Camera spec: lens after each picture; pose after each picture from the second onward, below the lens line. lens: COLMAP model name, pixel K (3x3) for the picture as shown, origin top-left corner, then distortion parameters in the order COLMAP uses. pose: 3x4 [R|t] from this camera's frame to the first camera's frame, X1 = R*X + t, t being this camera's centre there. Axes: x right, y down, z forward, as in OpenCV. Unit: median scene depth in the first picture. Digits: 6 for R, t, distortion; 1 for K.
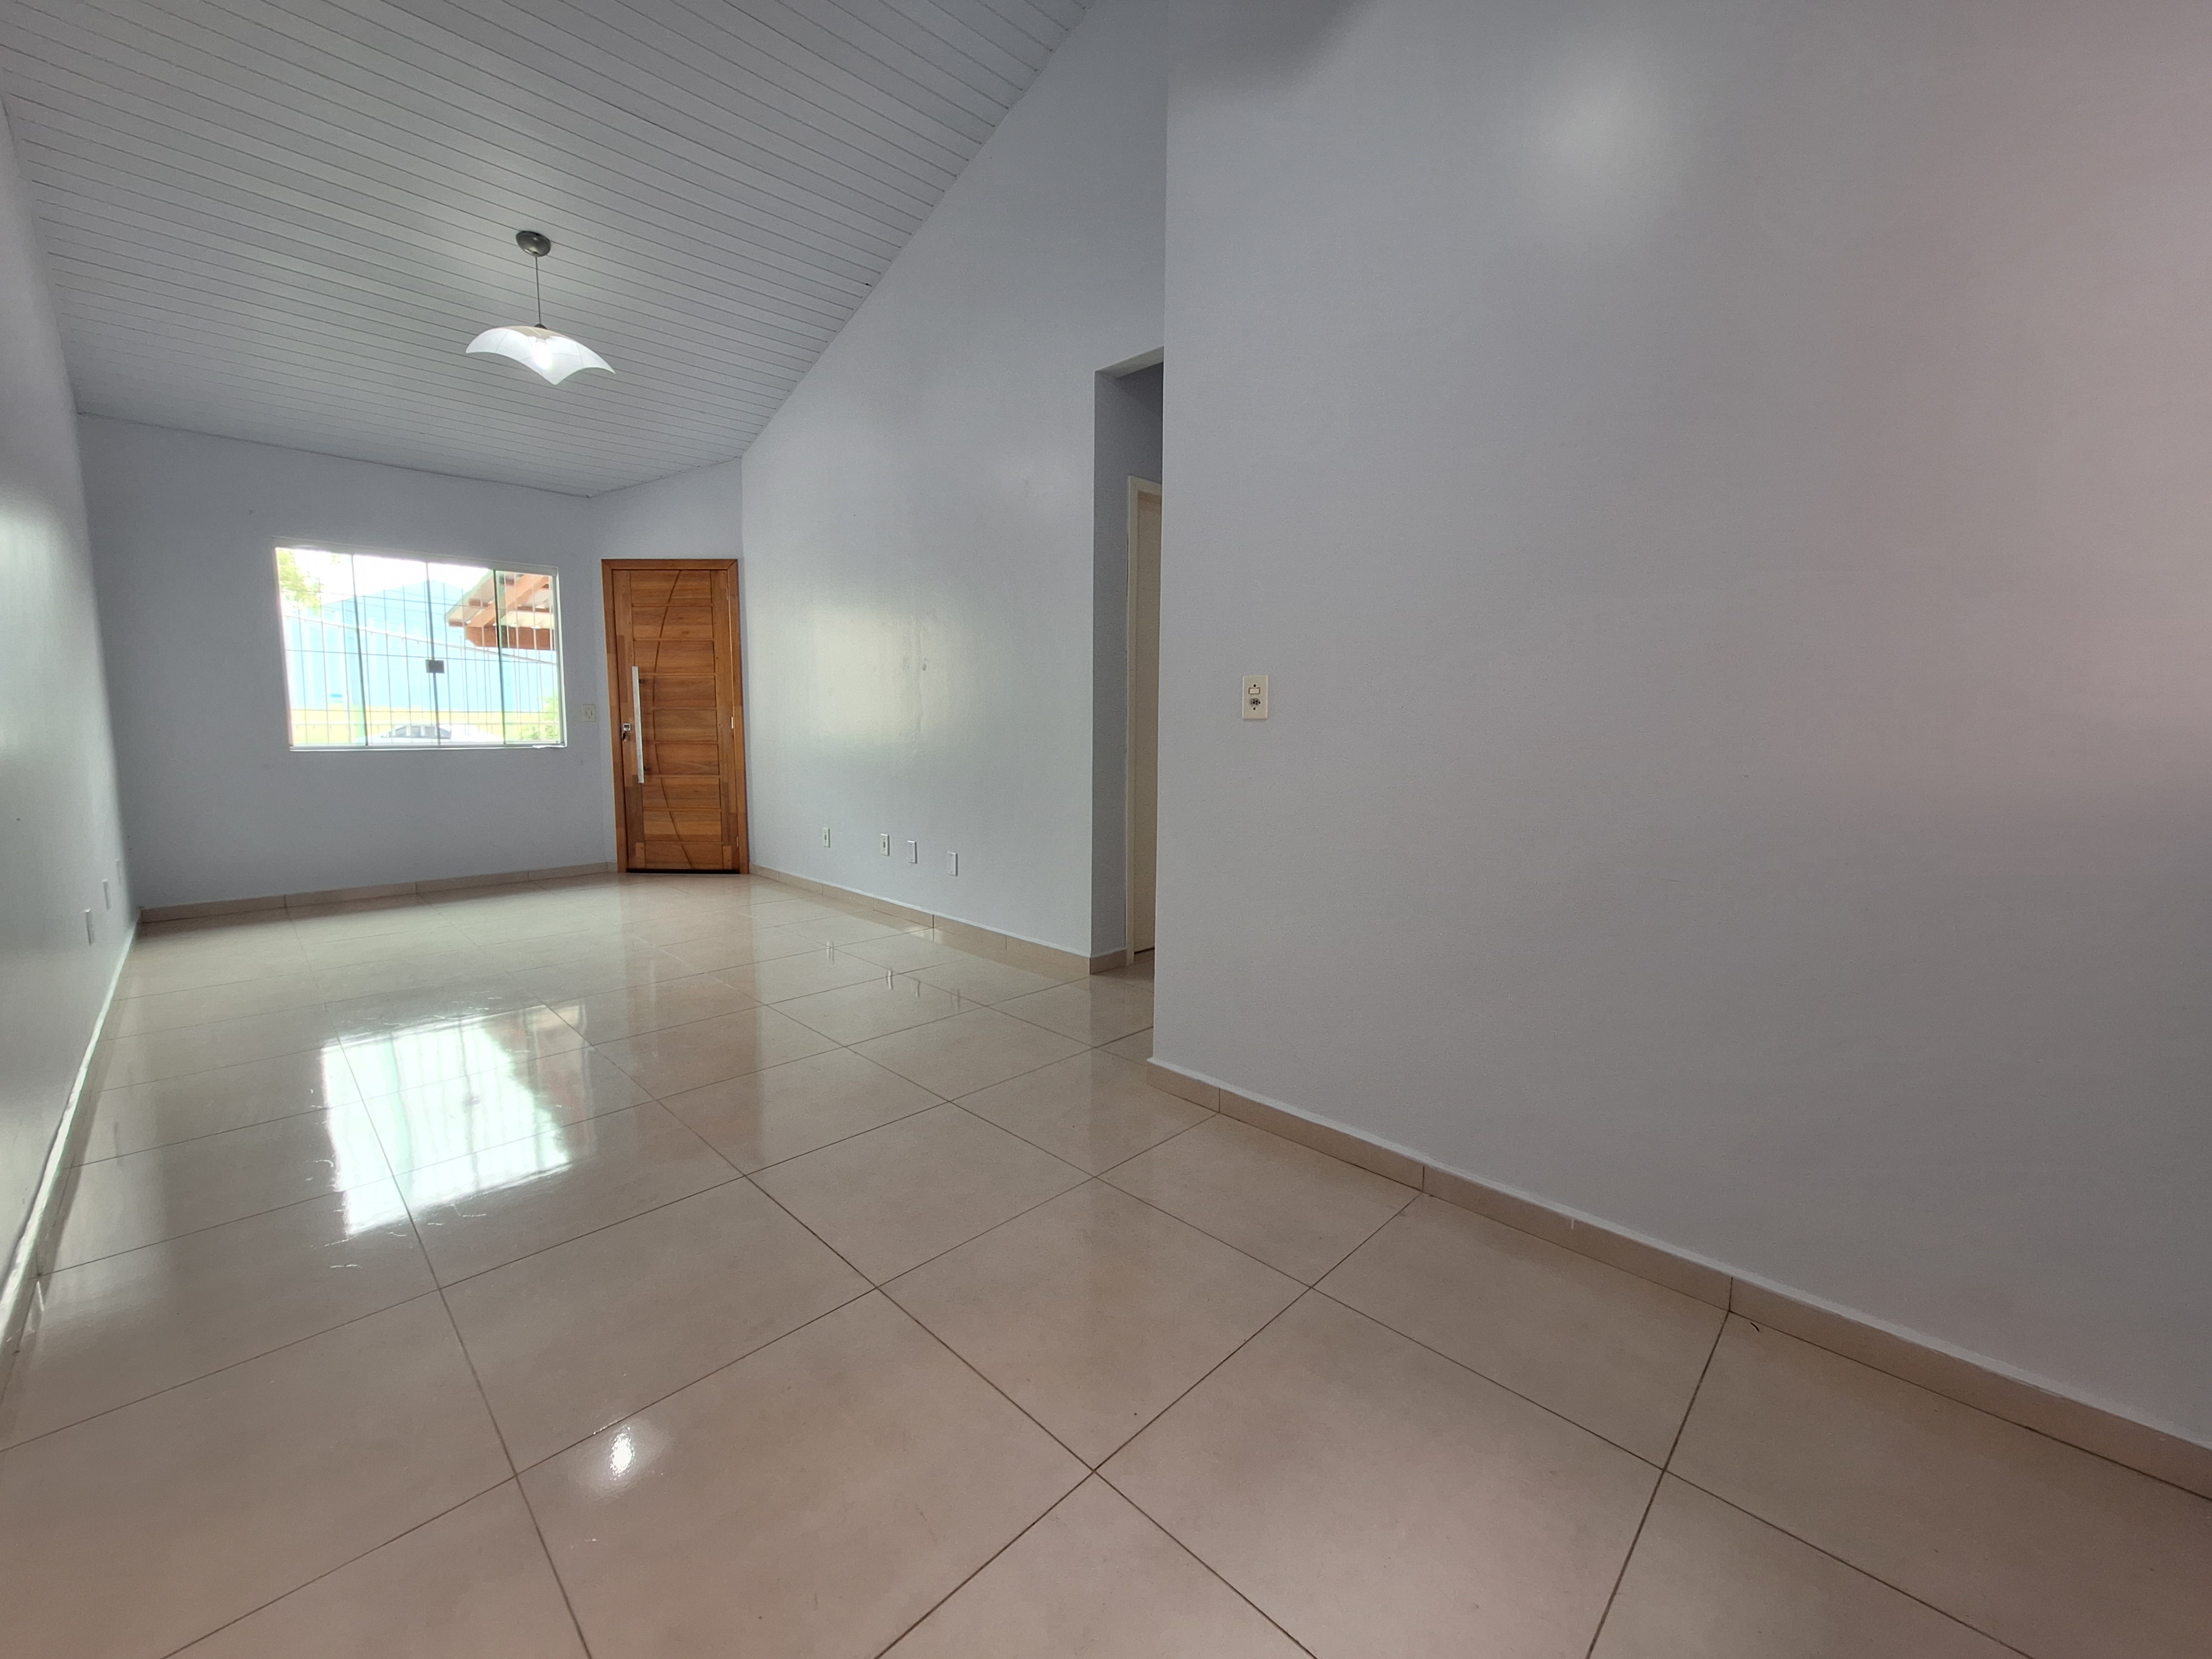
lens RADIAL K [[876.5, 0, 1107.4], [0, 876.5, 818.9], [0, 0, 1]] dist [0.001766, 0.000811]
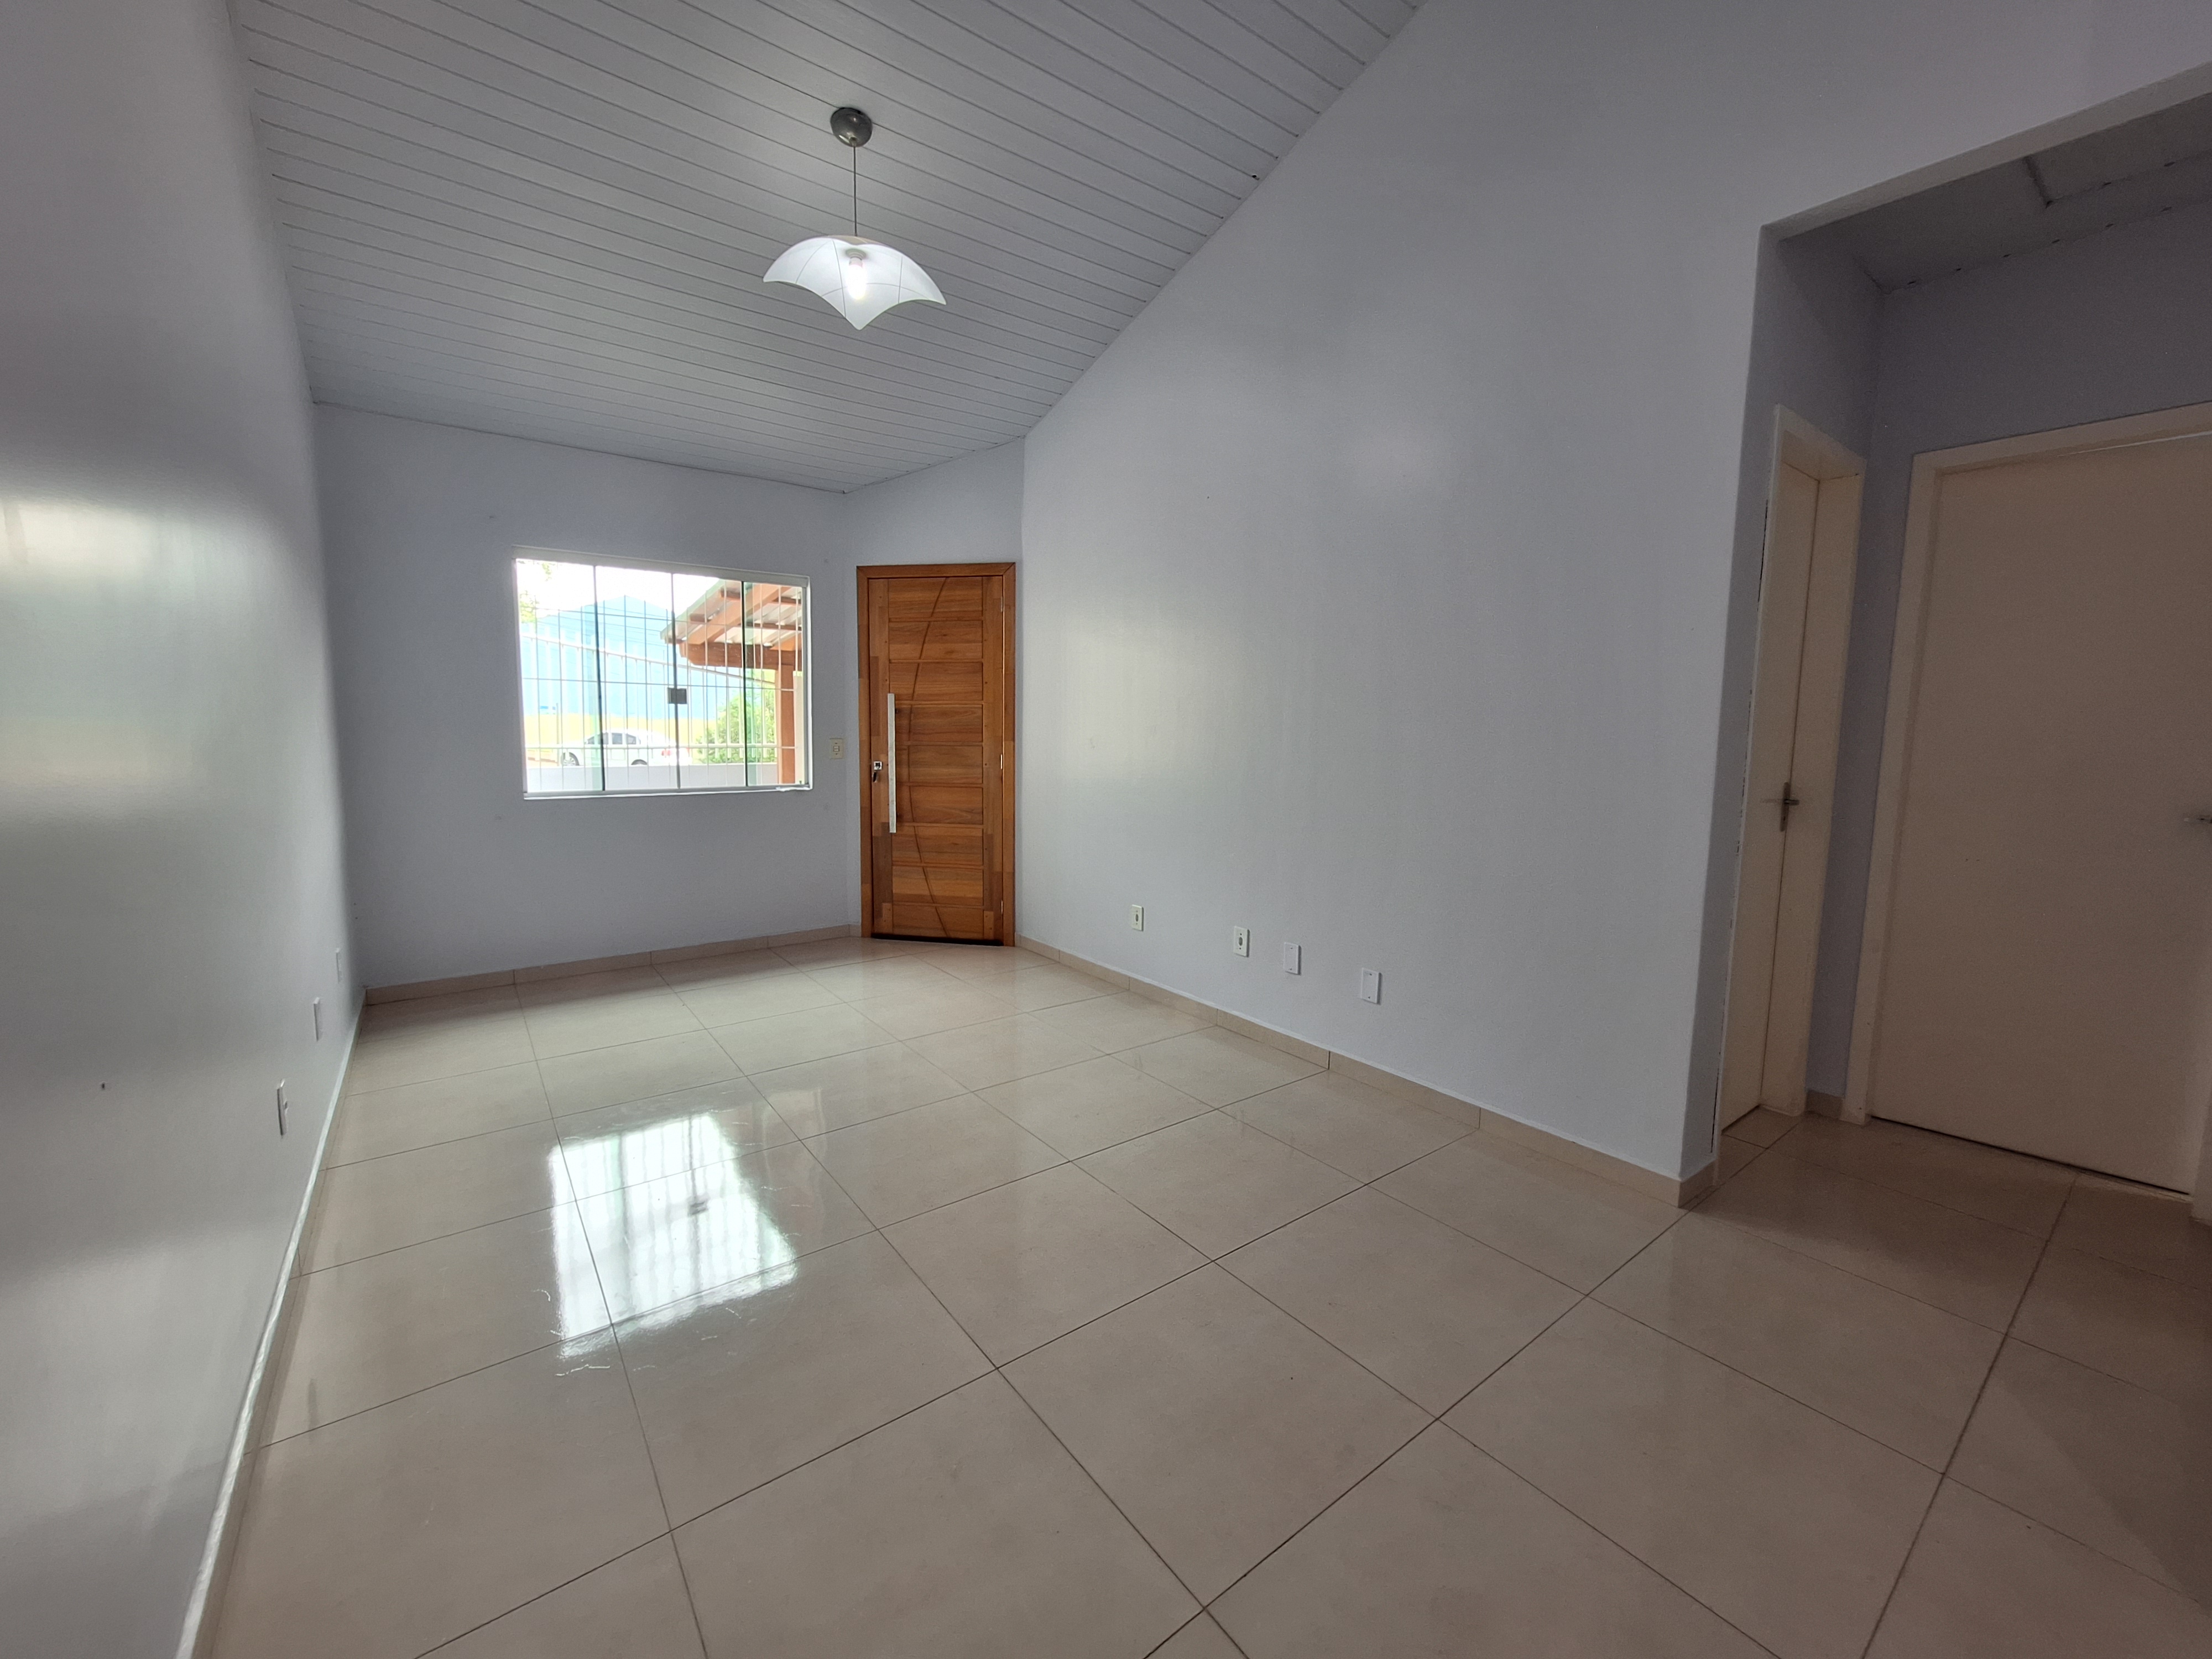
lens RADIAL K [[876.5, 0, 1103.1], [0, 876.5, 820.6], [0, 0, 1]] dist [0.001766, 0.000811]
pose [[0.989600, 0.022168, -0.142126, -0.219167], [-0.022905, 0.999731, -0.003556, -0.055061], [0.142009, 0.006775, 0.989842, 0.207342]]
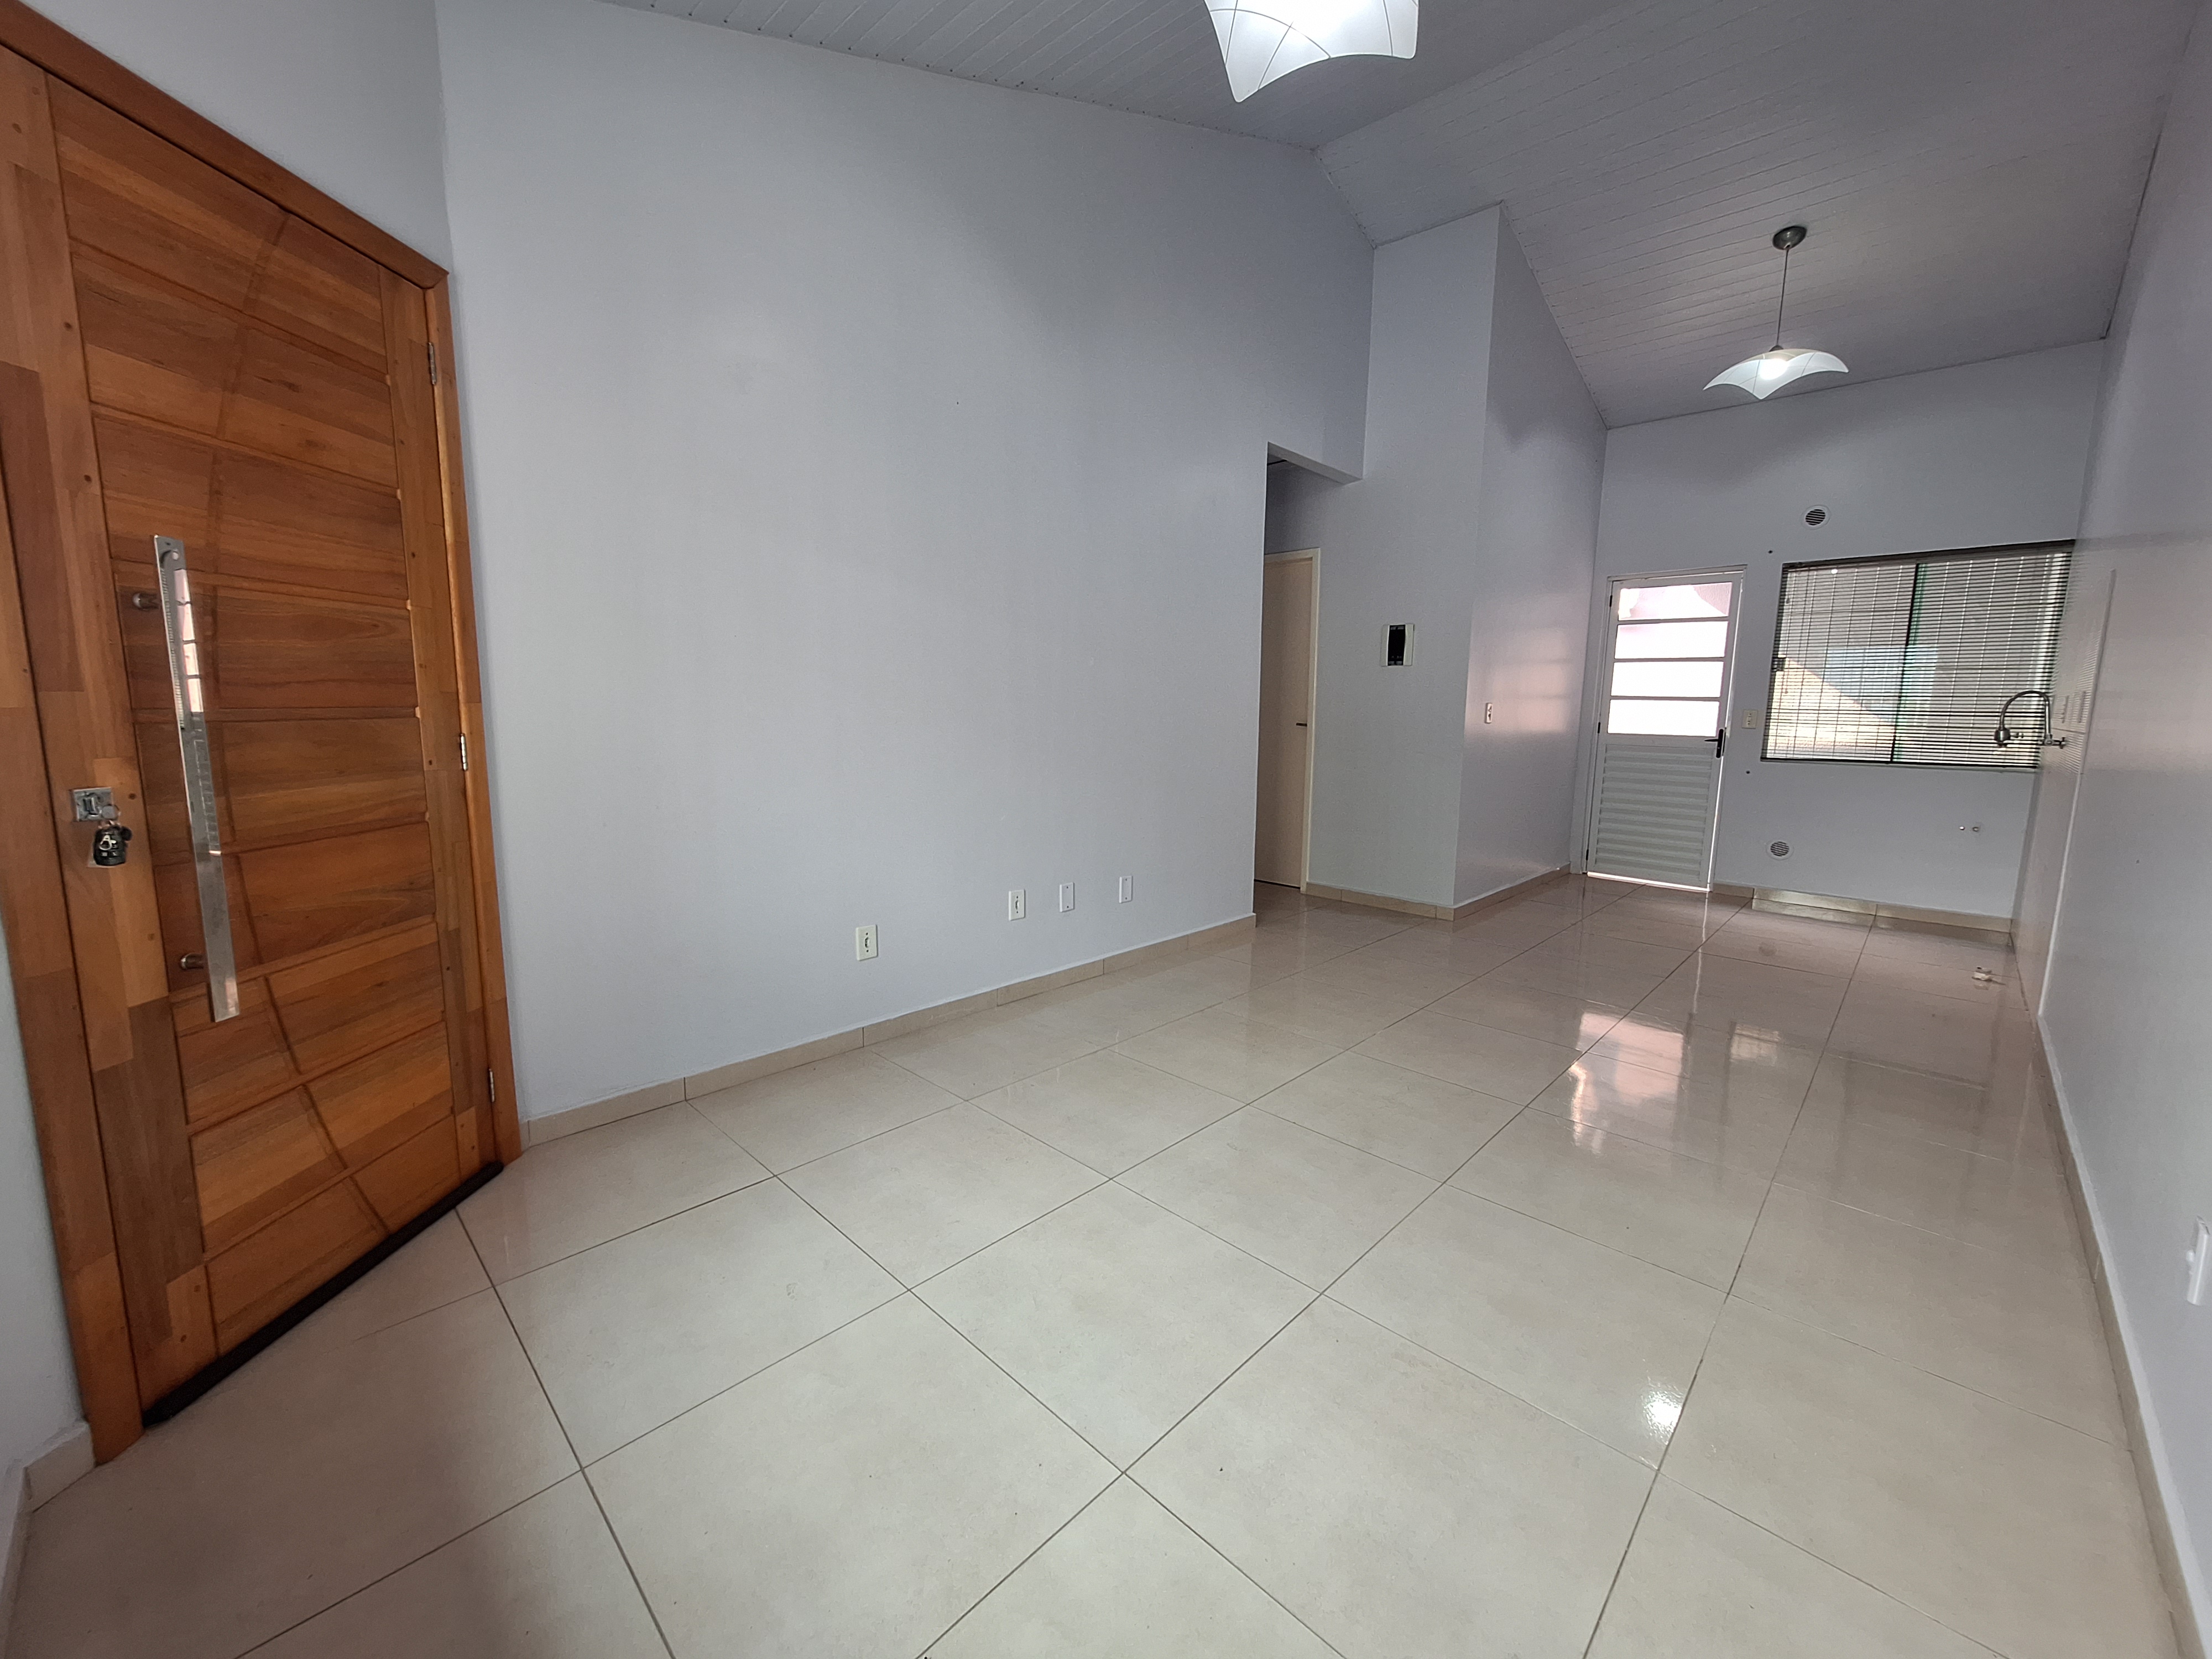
lens RADIAL K [[876.5, 0, 1106.6], [0, 876.5, 817.5], [0, 0, 1]] dist [0.001766, 0.000811]
pose [[-0.020635, -0.139703, 0.989978, -0.787506], [0.087985, 0.986094, 0.140989, -0.112435], [-0.995908, 0.090012, -0.008056, 0.763230]]
